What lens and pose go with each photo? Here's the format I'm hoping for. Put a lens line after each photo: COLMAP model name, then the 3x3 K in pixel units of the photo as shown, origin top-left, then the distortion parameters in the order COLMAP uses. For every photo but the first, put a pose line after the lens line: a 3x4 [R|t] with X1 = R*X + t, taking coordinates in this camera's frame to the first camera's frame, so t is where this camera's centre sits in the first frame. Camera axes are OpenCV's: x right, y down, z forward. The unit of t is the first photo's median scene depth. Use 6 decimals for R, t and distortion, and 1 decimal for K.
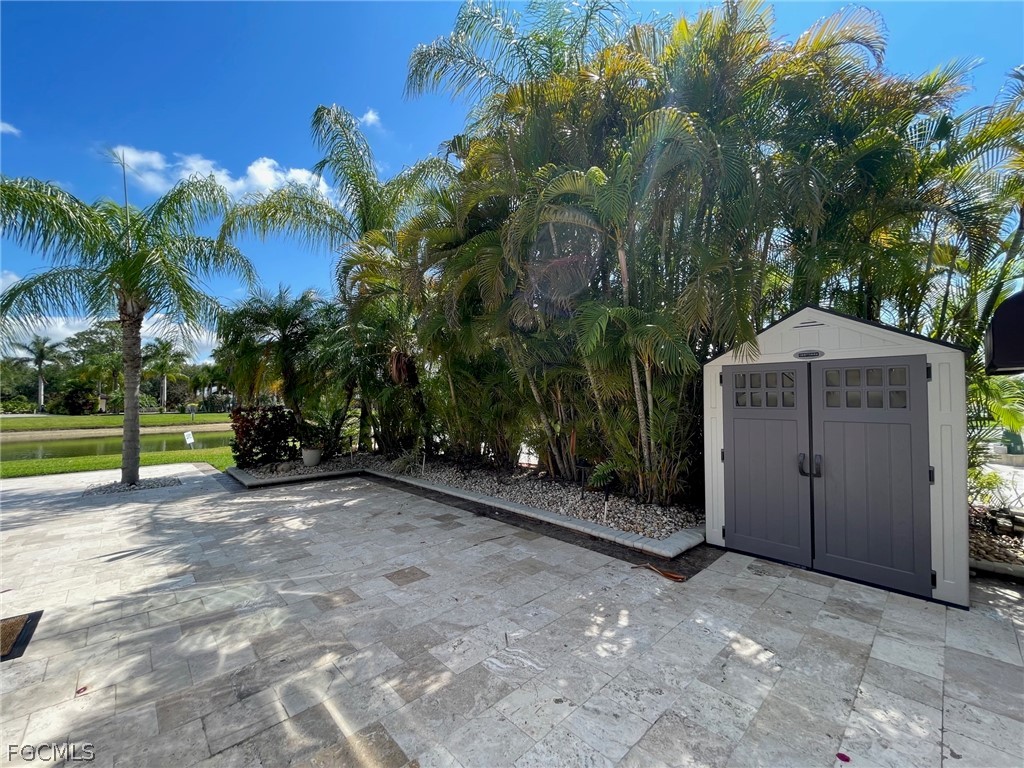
lens RADIAL K [[414.0, 0, 509.3], [0, 414.0, 390.0], [0, 0, 1]] dist [0.000389, -0.000935]
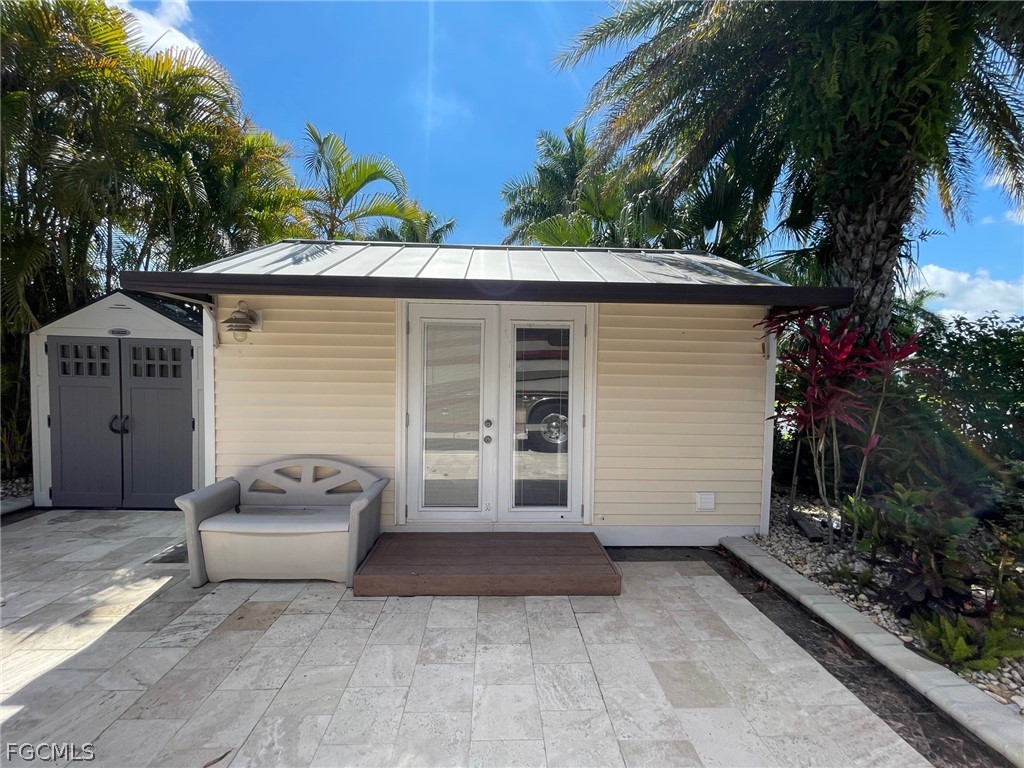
lens RADIAL K [[414.0, 0, 509.3], [0, 414.0, 390.0], [0, 0, 1]] dist [0.000389, -0.000935]
pose [[0.645449, -0.010451, 0.763732, 0.145865], [-0.046330, 0.997530, 0.052805, -0.009299], [-0.762397, -0.069466, 0.643371, -0.172943]]
